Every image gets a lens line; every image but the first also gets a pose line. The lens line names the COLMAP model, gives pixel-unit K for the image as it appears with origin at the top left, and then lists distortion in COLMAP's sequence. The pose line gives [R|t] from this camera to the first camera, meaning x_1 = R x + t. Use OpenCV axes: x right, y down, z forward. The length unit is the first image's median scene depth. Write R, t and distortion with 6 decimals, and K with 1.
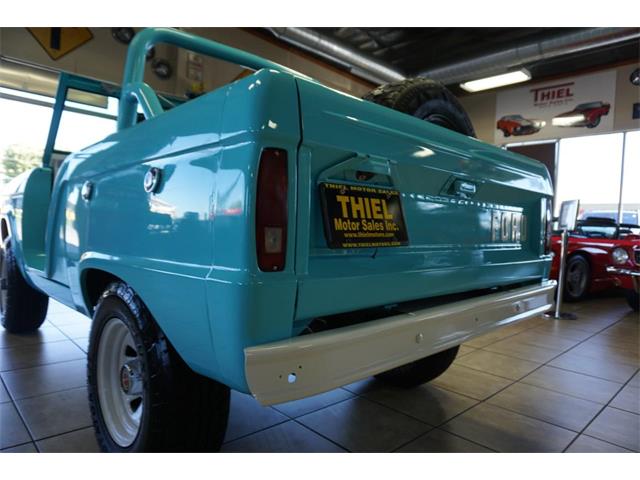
lens RADIAL K [[415.9, 0, 328.8], [0, 415.9, 238.5], [0, 0, 1]] dist [-0.015286, 0.001021]
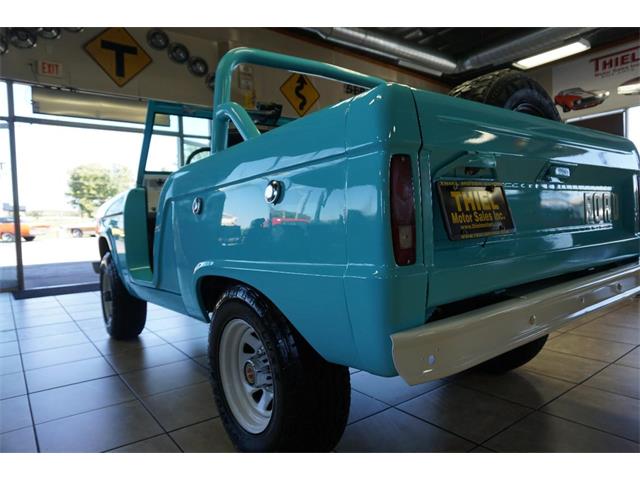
lens RADIAL K [[427.0, 0, 317.8], [0, 427.0, 237.7], [0, 0, 1]] dist [-0.042356, 0.032817]
pose [[0.990520, -0.075758, -0.114591, -0.098414], [0.076529, 0.997065, 0.002336, -0.006276], [0.114078, -0.011084, 0.993410, -0.066278]]
